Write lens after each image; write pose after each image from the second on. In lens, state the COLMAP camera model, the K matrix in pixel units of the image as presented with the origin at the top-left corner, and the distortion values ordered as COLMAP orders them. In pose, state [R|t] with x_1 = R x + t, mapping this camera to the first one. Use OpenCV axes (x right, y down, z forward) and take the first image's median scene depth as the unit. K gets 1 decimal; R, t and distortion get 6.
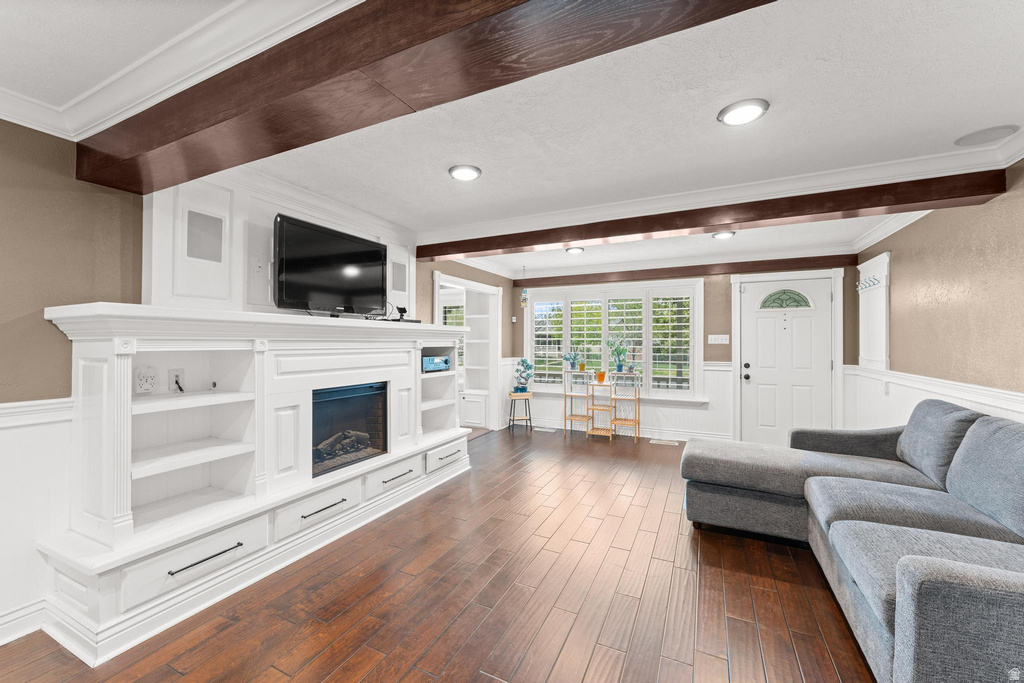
lens RADIAL K [[412.3, 0, 509.2], [0, 412.3, 339.3], [0, 0, 1]] dist [-0.003342, 0.000813]
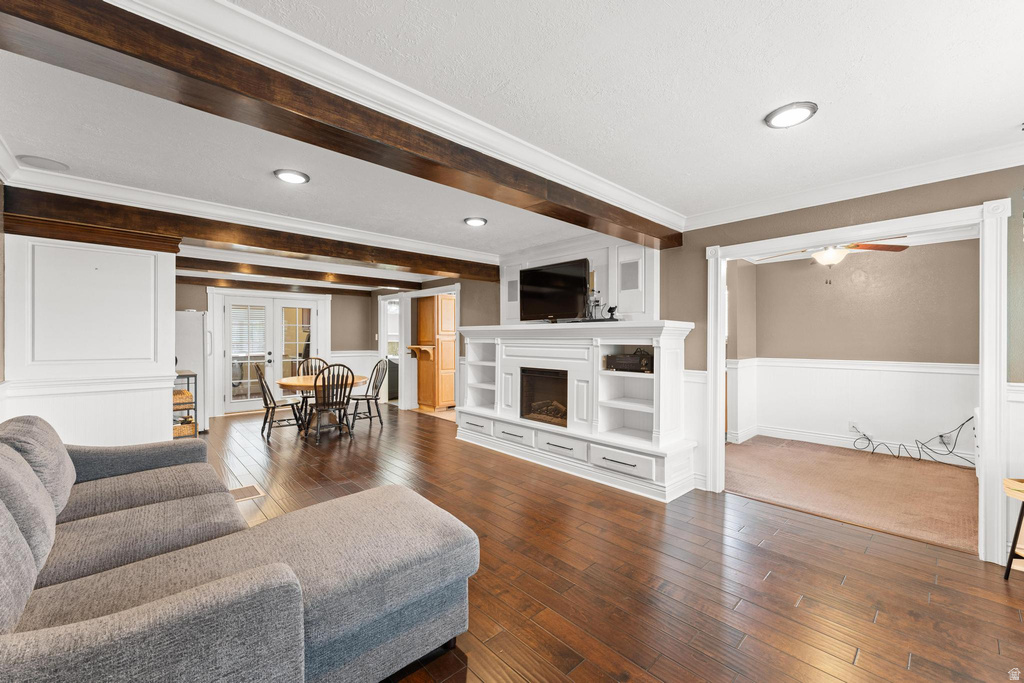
lens RADIAL K [[412.3, 0, 503.6], [0, 412.3, 340.1], [0, 0, 1]] dist [-0.003342, 0.000813]
pose [[-0.395165, -0.004071, -0.918601, 0.960821], [-0.000295, 0.999991, -0.004304, 0.014199], [0.918610, -0.001430, -0.395163, 1.351352]]
